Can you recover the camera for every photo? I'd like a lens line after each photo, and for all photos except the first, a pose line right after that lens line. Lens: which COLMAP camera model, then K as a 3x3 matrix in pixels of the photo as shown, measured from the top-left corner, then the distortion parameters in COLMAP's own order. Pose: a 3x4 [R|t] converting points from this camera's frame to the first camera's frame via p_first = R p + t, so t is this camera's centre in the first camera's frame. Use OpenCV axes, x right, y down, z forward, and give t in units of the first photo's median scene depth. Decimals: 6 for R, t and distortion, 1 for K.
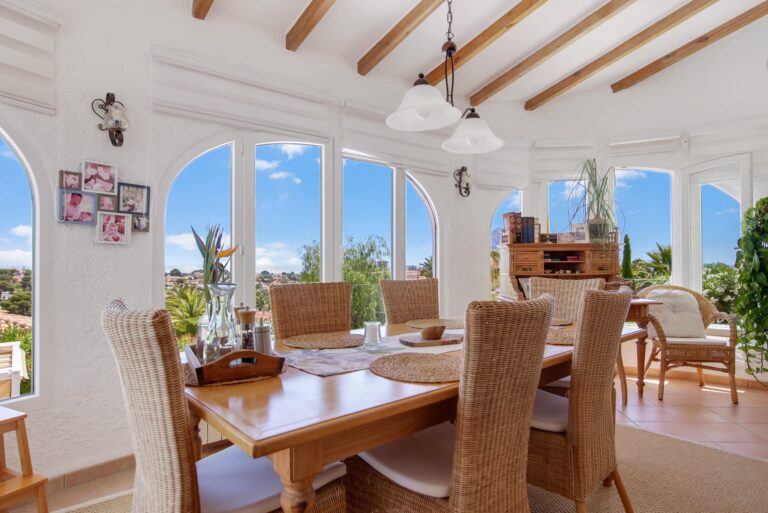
lens RADIAL K [[446.0, 0, 383.3], [0, 446.0, 269.3], [0, 0, 1]] dist [-0.001371, -0.001368]
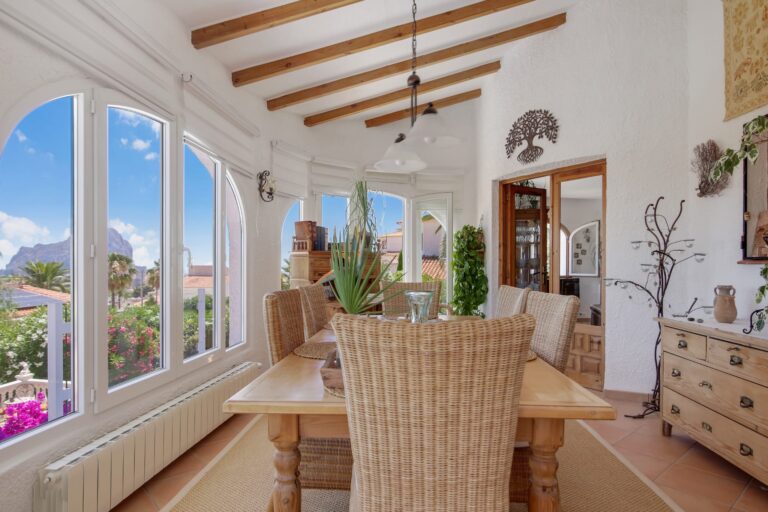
lens RADIAL K [[446.0, 0, 383.3], [0, 446.0, 268.8], [0, 0, 1]] dist [-0.001371, -0.001368]
pose [[0.699202, -0.003159, 0.714917, -0.344597], [0.006266, 0.999979, -0.001709, -0.011706], [-0.714897, 0.005674, 0.699207, 0.136372]]
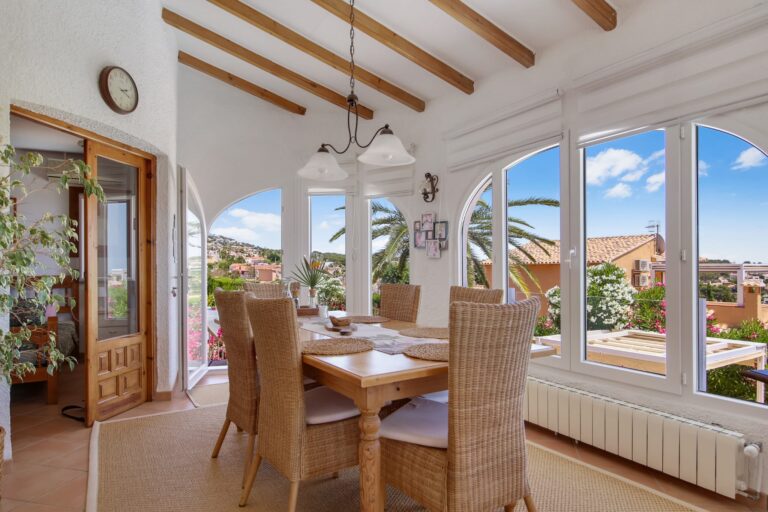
lens RADIAL K [[446.0, 0, 383.3], [0, 446.0, 268.8], [0, 0, 1]] dist [-0.001371, -0.001368]
pose [[-0.108334, -0.002507, -0.994111, 0.671161], [-0.012492, 0.999921, -0.001160, -0.005651], [0.994036, 0.012293, -0.108357, 0.582990]]
